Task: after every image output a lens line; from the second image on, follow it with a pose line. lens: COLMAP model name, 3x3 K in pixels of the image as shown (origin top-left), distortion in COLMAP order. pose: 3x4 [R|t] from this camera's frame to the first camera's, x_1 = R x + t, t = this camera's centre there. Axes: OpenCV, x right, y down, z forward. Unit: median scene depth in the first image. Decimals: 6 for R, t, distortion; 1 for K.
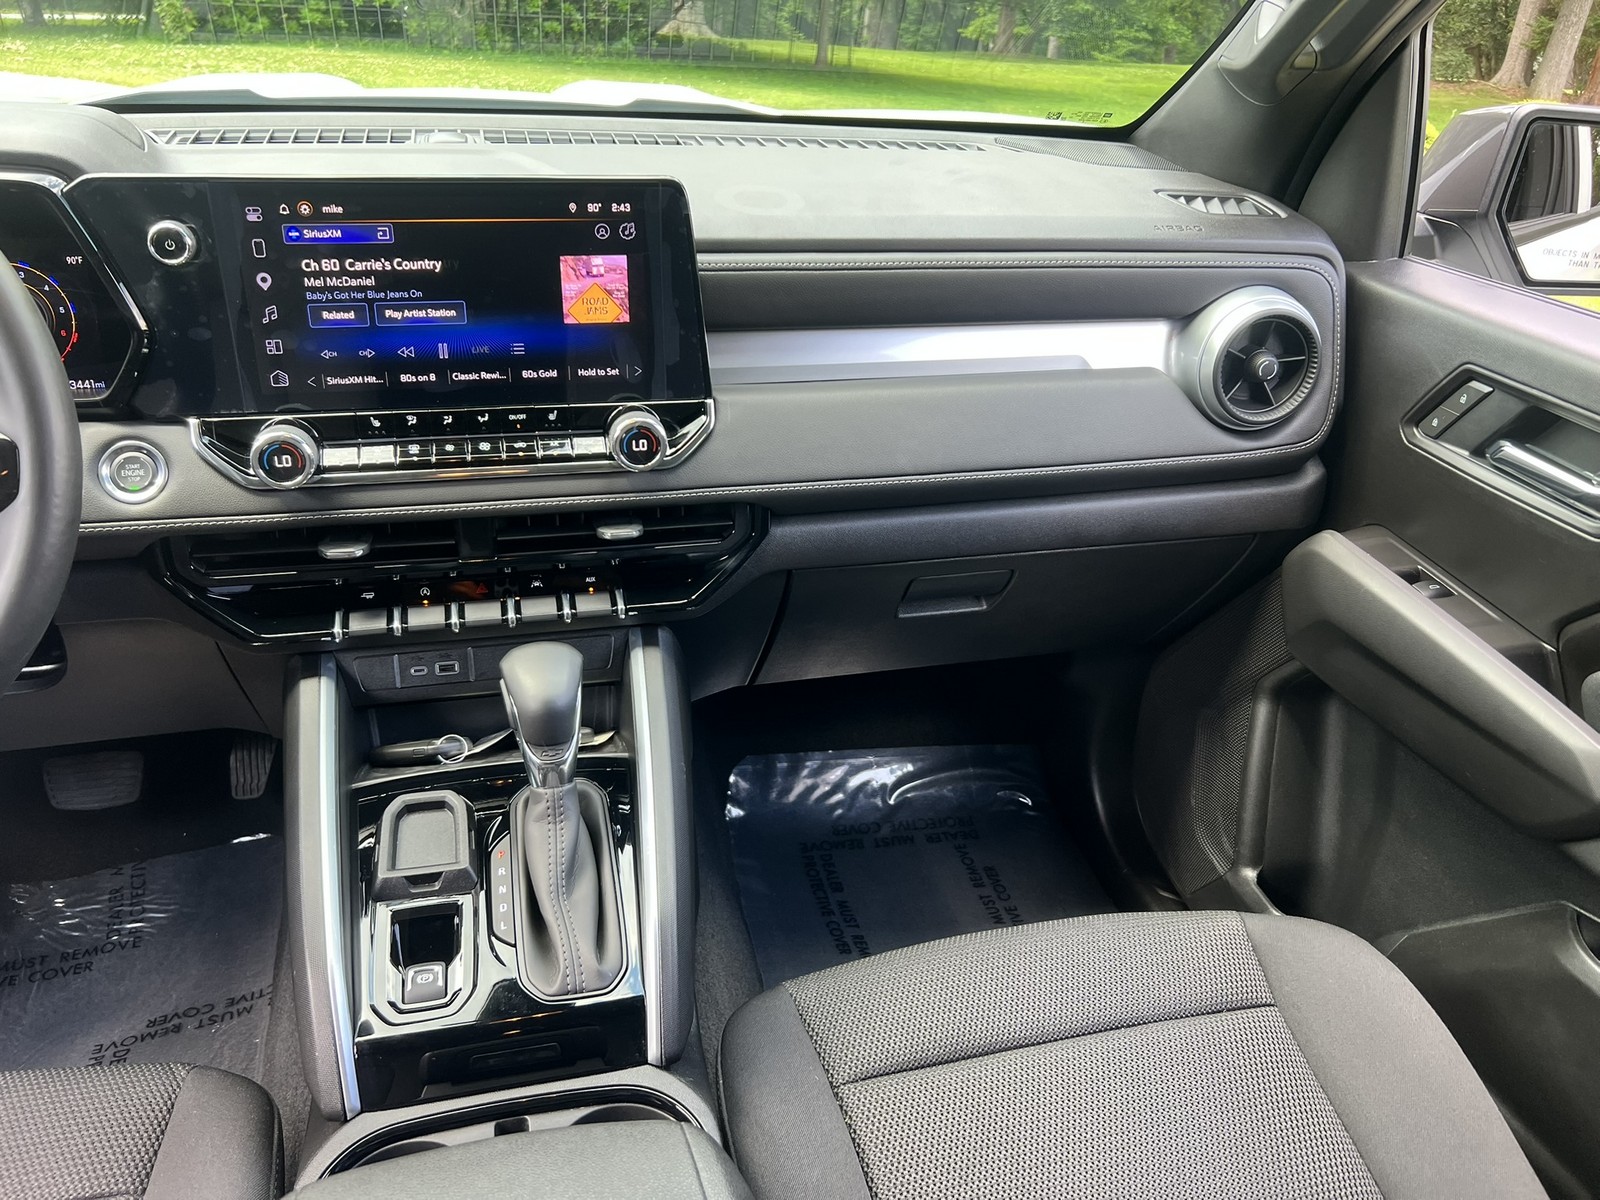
lens RADIAL K [[1213.5, 0, 803.8], [0, 1213.5, 599.0], [0, 0, 1]] dist [0.039648, -0.052910]
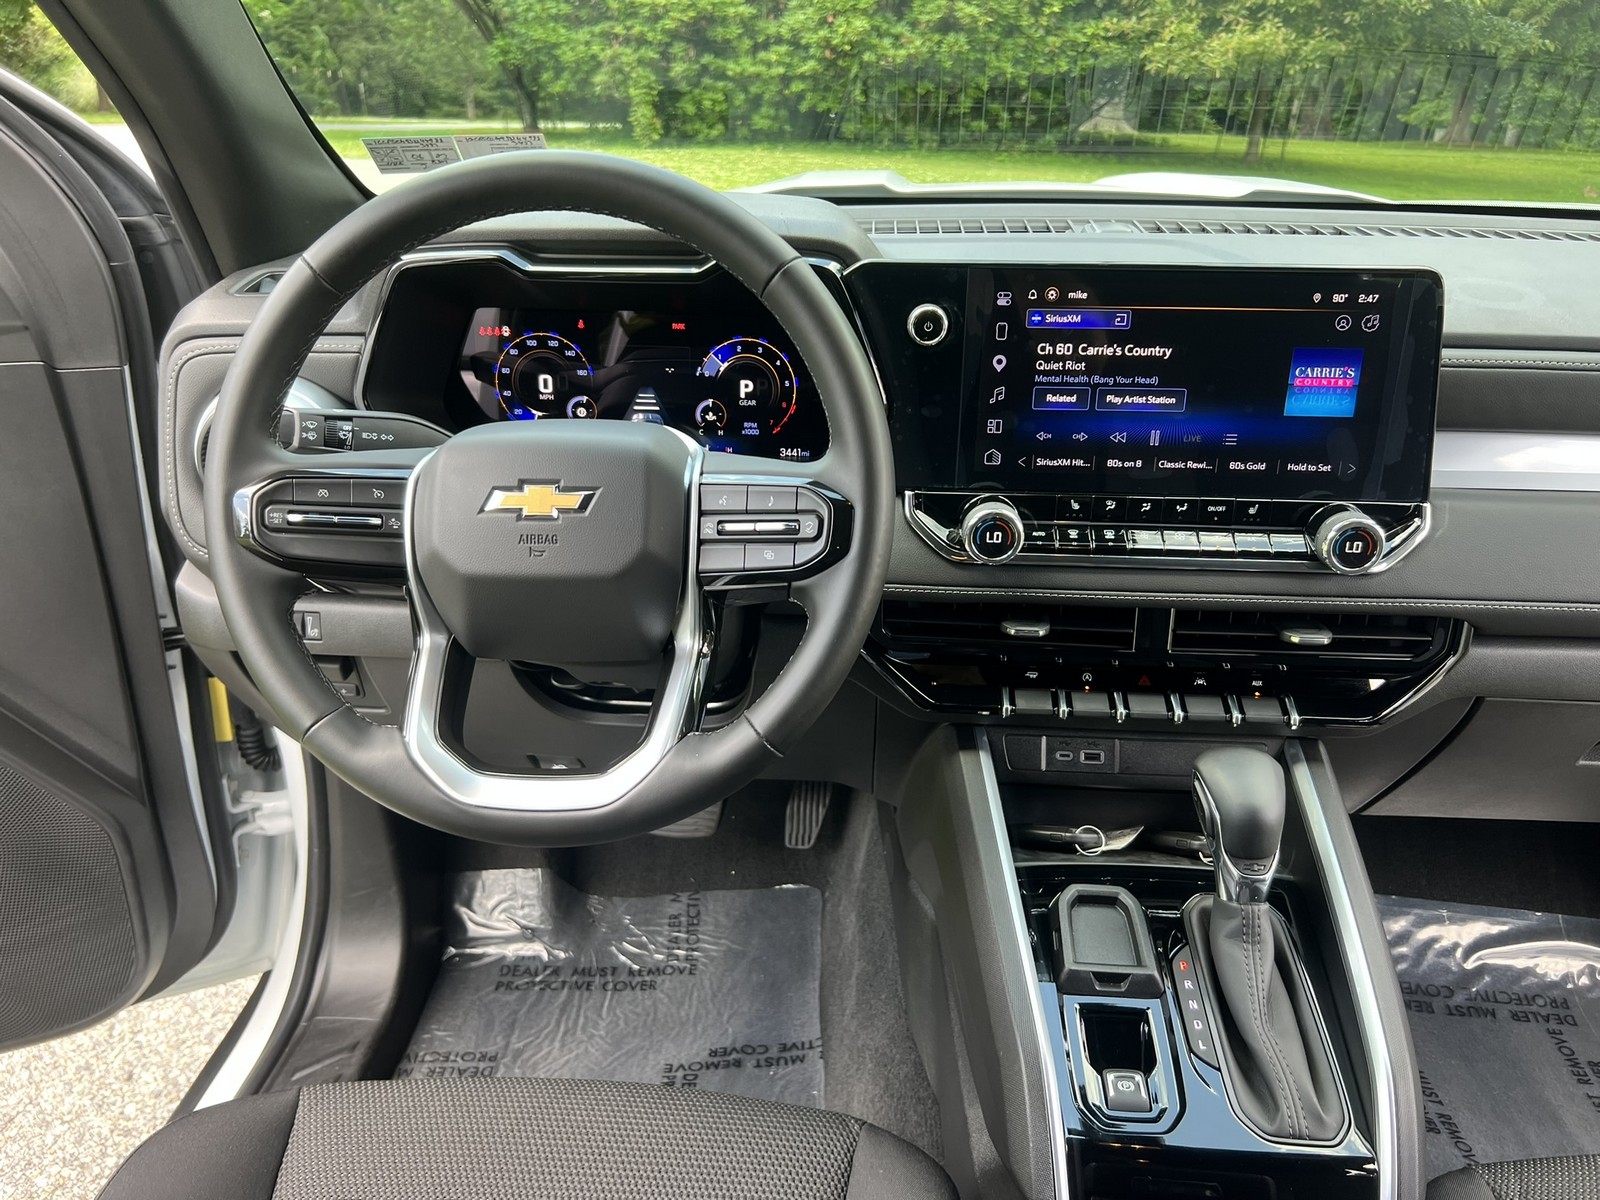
lens RADIAL K [[1218.0, 0, 790.7], [0, 1218.0, 610.2], [0, 0, 1]] dist [0.044093, -0.060303]
pose [[0.950097, 0.095698, -0.296914, -0.262587], [-0.113764, 0.992527, -0.044133, 0.011416], [0.290472, 0.075709, 0.953884, -0.016555]]
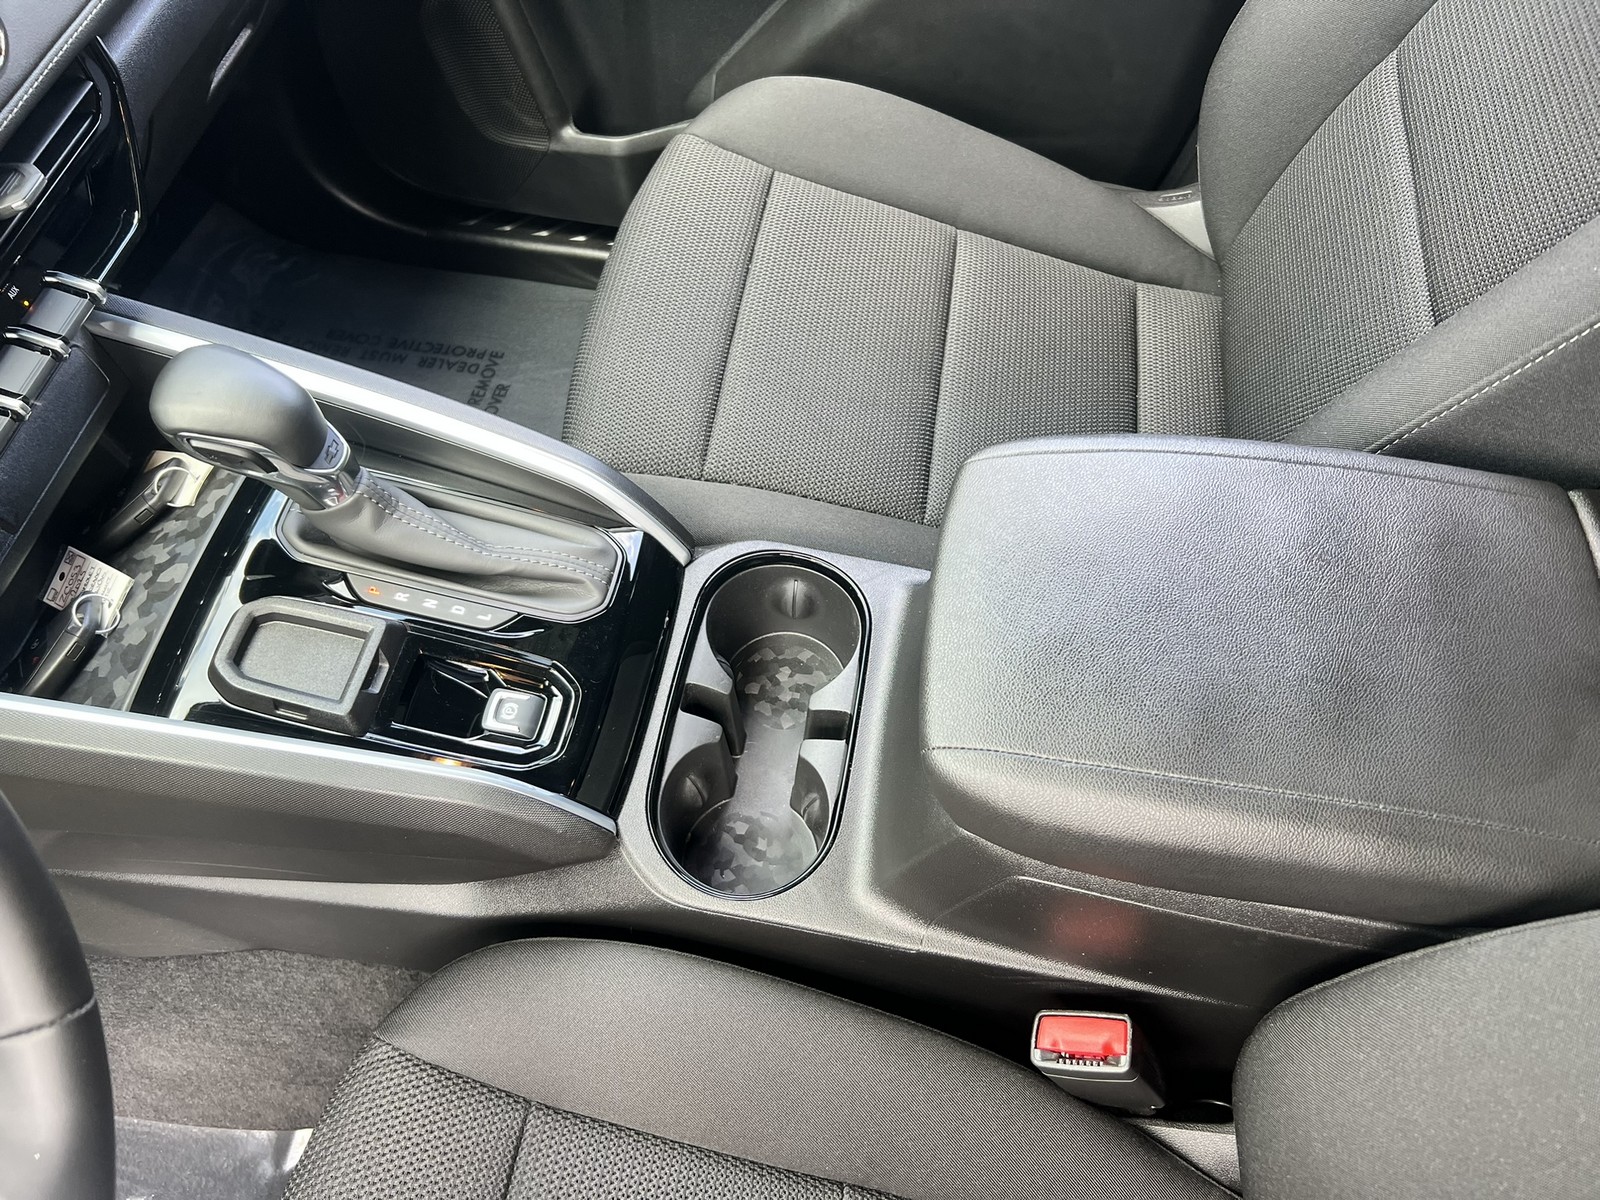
lens RADIAL K [[1204.8, 0, 800.0], [0, 1204.8, 600.0], [0, 0, 1]] dist [0.001040, -0.001796]
pose [[0.393236, -0.787589, 0.474414, -0.480382], [0.426205, 0.613342, 0.664952, -0.177085], [-0.814687, -0.059286, 0.576863, 0.298153]]
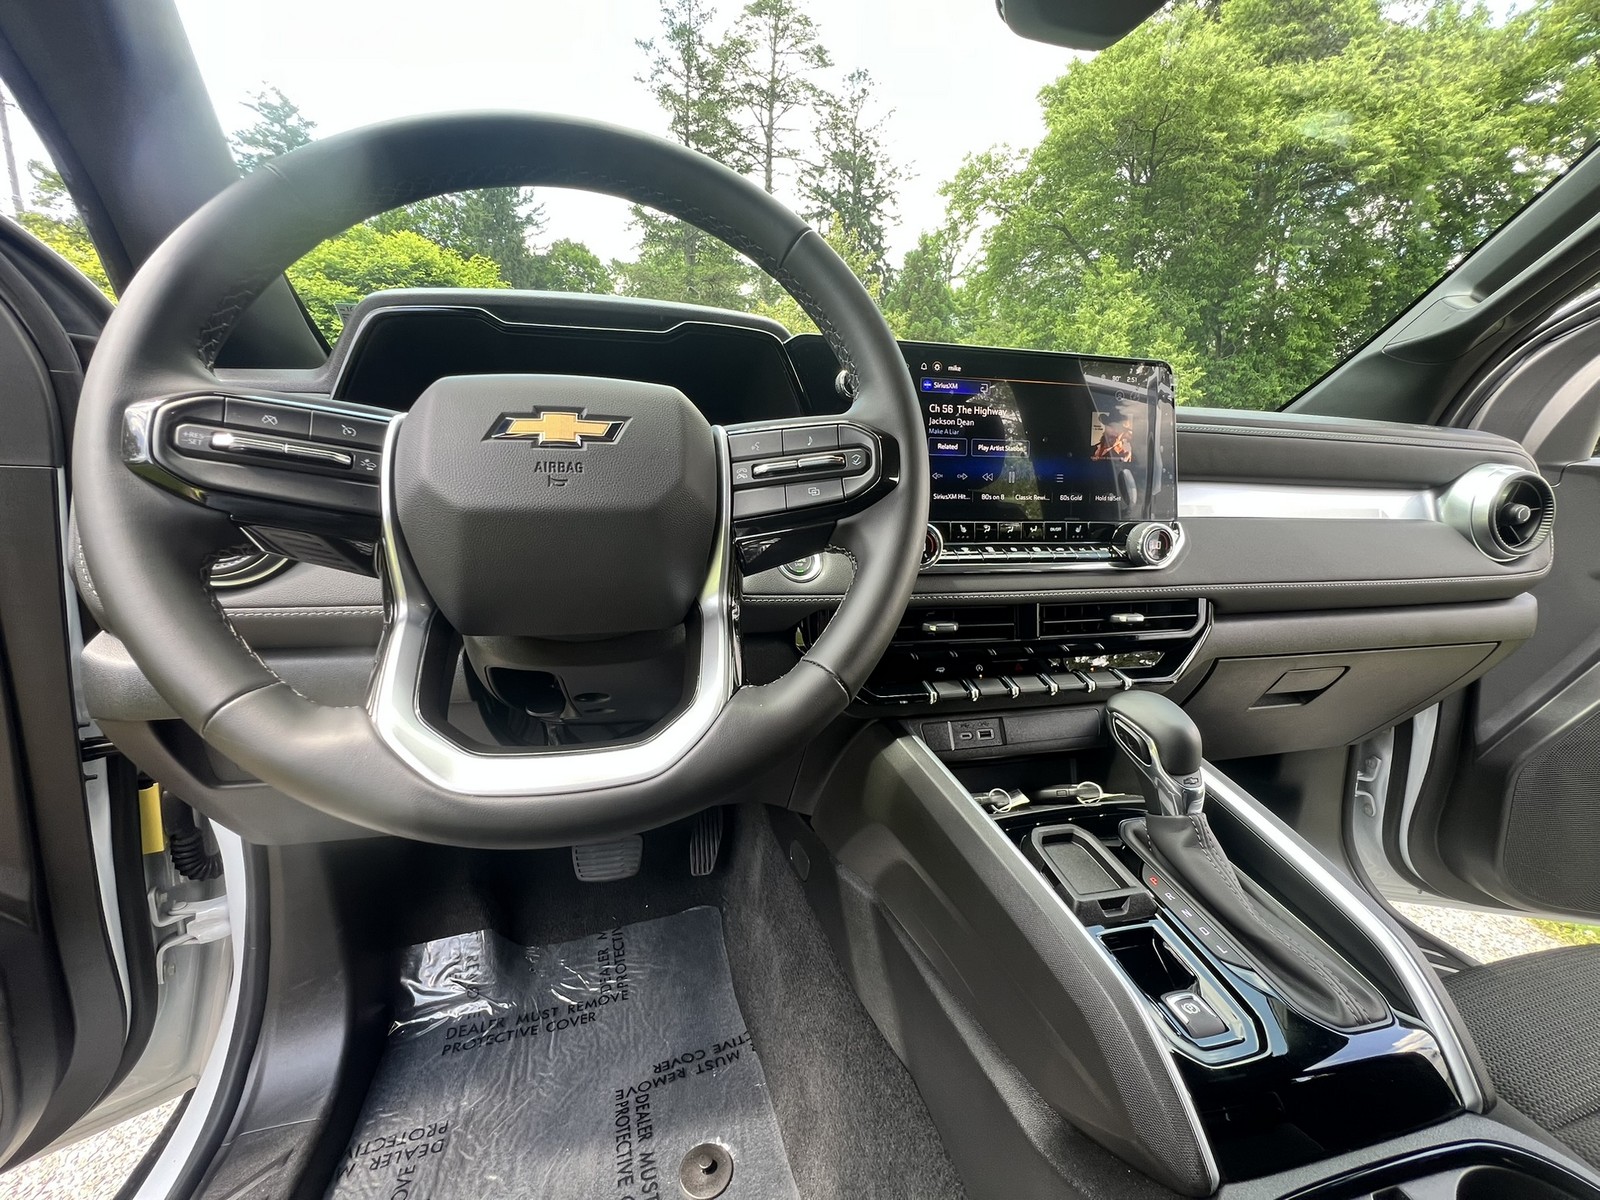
lens RADIAL K [[648.7, 0, 800.0], [0, 648.7, 600.0], [0, 0, 1]] dist [-0.006147, 0.000620]
pose [[0.999781, -0.019341, -0.007972, -0.512139], [0.016234, 0.957668, -0.287417, 0.121689], [0.013194, 0.287225, 0.957772, 0.349750]]
